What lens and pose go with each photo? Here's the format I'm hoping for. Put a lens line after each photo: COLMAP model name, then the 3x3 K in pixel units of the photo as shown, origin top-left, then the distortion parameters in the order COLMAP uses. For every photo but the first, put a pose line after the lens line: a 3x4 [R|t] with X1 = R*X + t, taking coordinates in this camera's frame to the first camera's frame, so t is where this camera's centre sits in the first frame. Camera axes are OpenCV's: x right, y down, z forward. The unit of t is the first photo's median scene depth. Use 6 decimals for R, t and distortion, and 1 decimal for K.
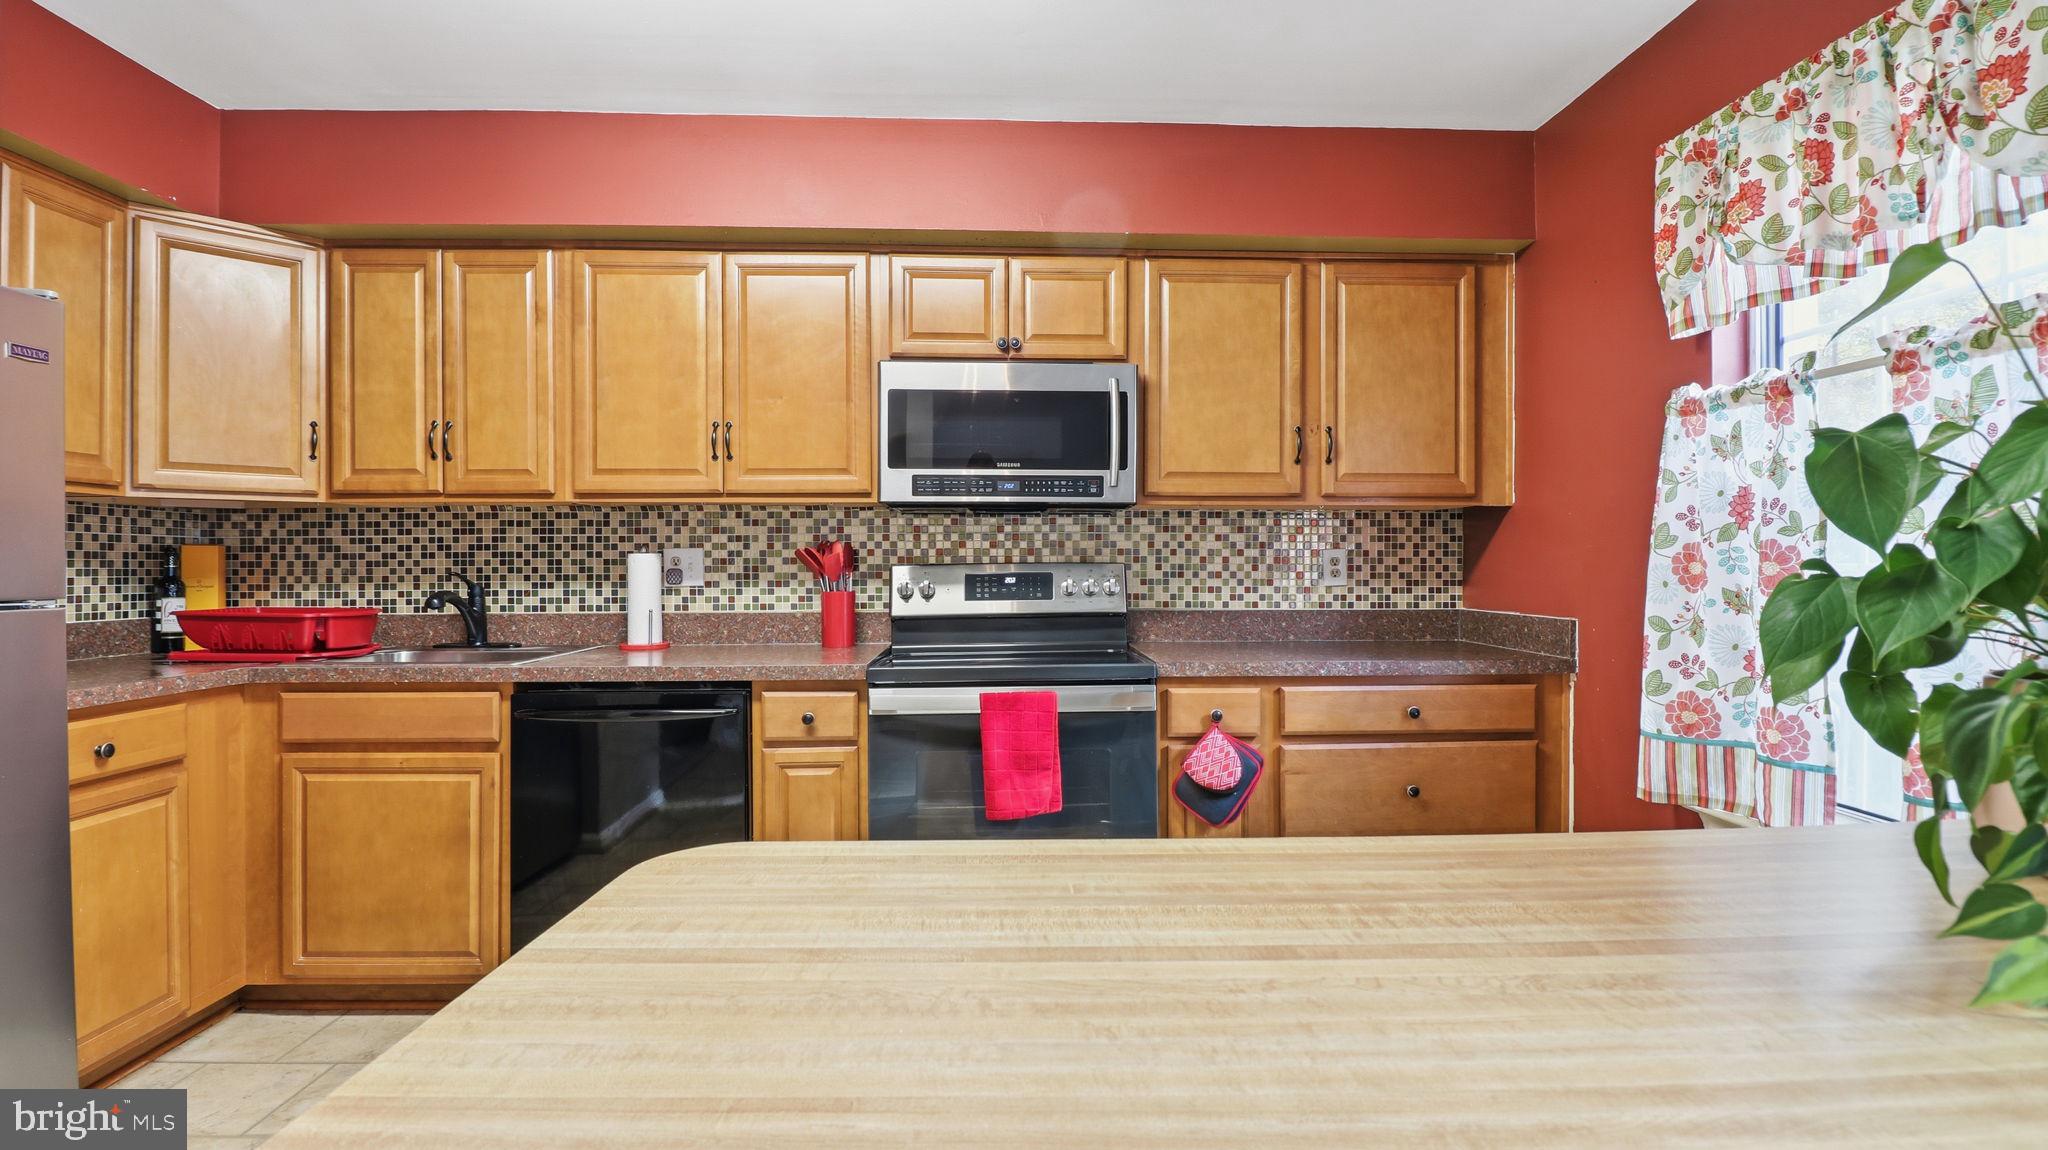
lens RADIAL K [[966.9, 0, 1038.5], [0, 966.9, 557.0], [0, 0, 1]] dist [-0.002273, -0.007698]
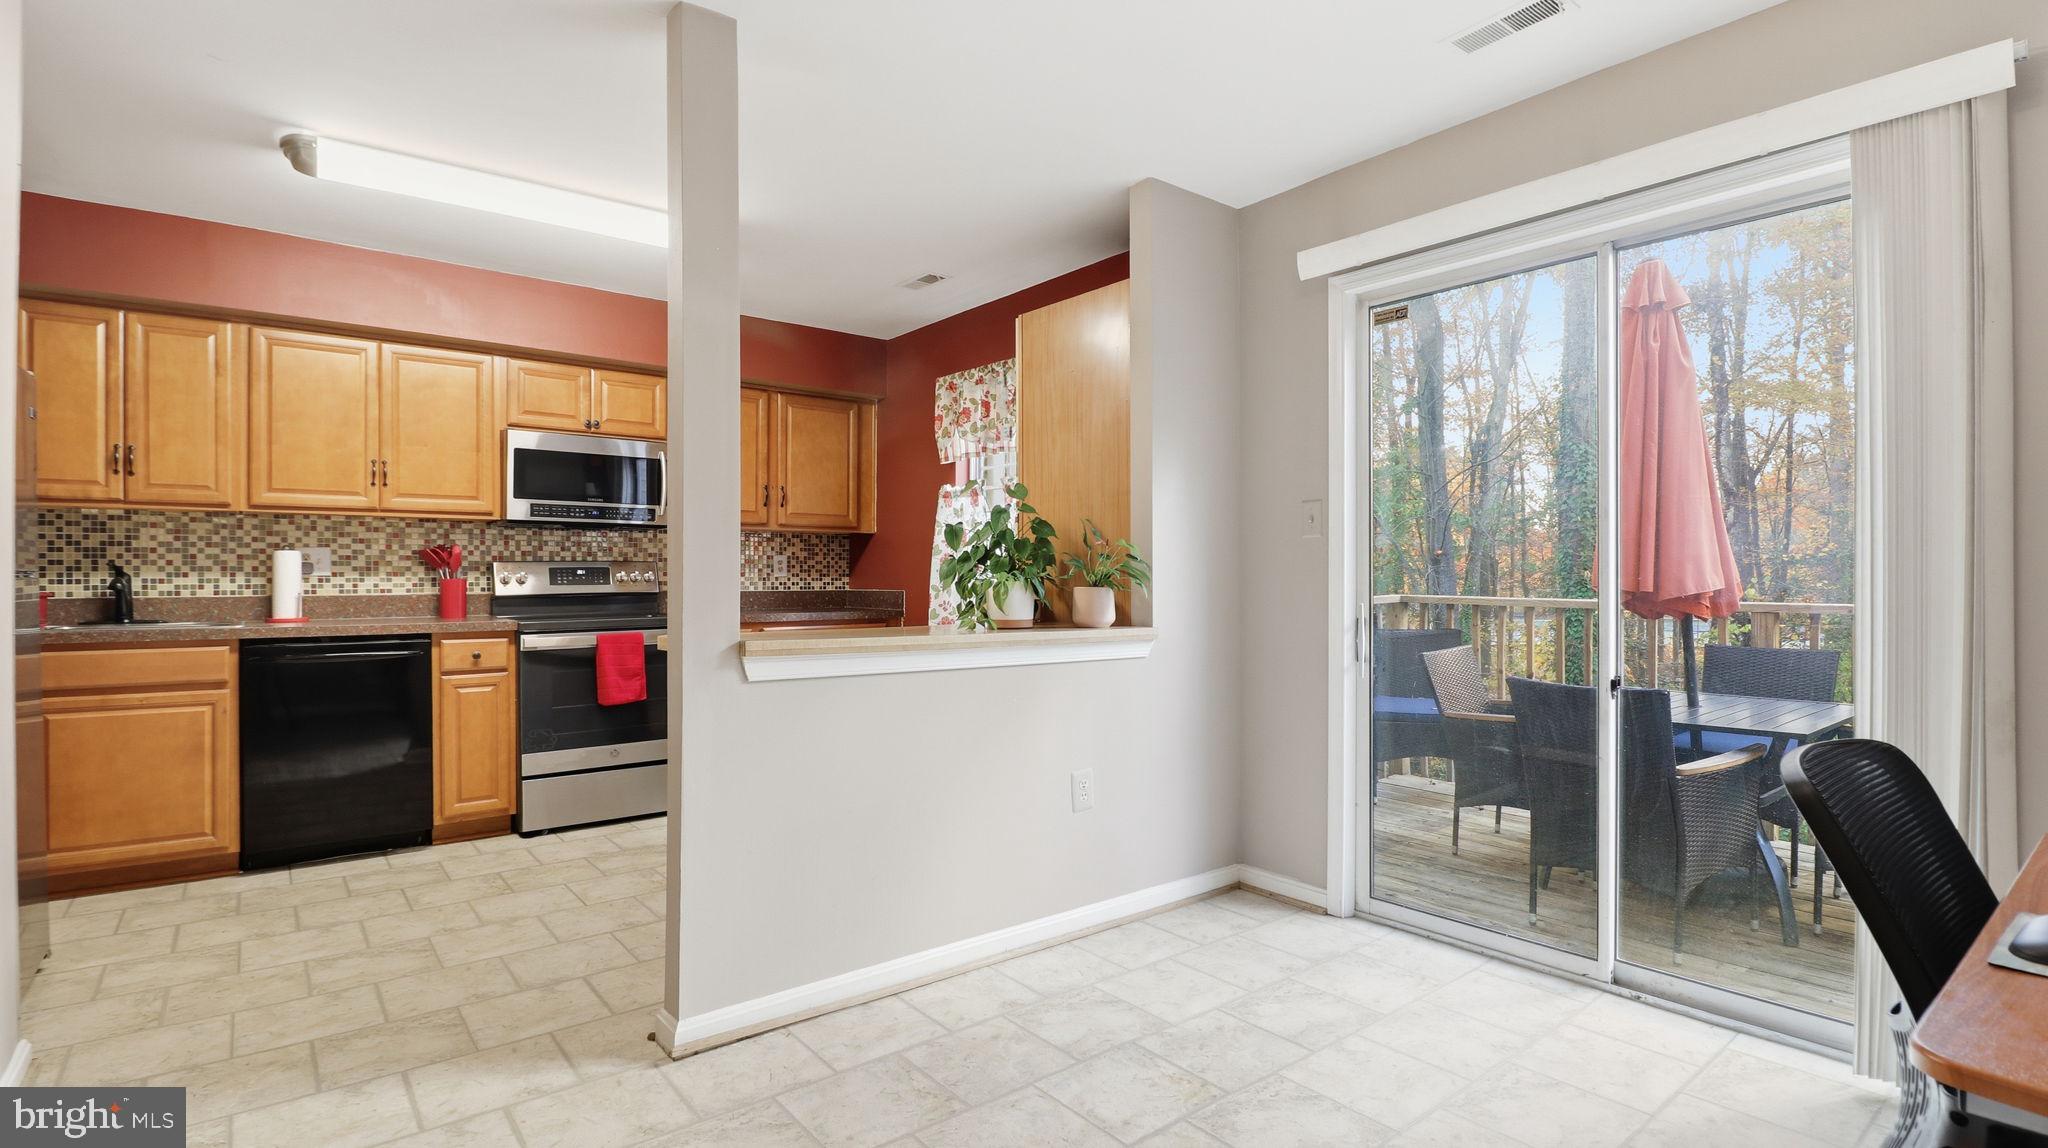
lens RADIAL K [[966.9, 0, 1032.7], [0, 966.9, 578.8], [0, 0, 1]] dist [-0.002273, -0.007698]
pose [[0.807093, 0.000570, 0.590425, -0.380285], [-0.005445, 0.999964, 0.006479, 0.022041], [-0.590400, -0.008444, 0.807067, -0.715469]]
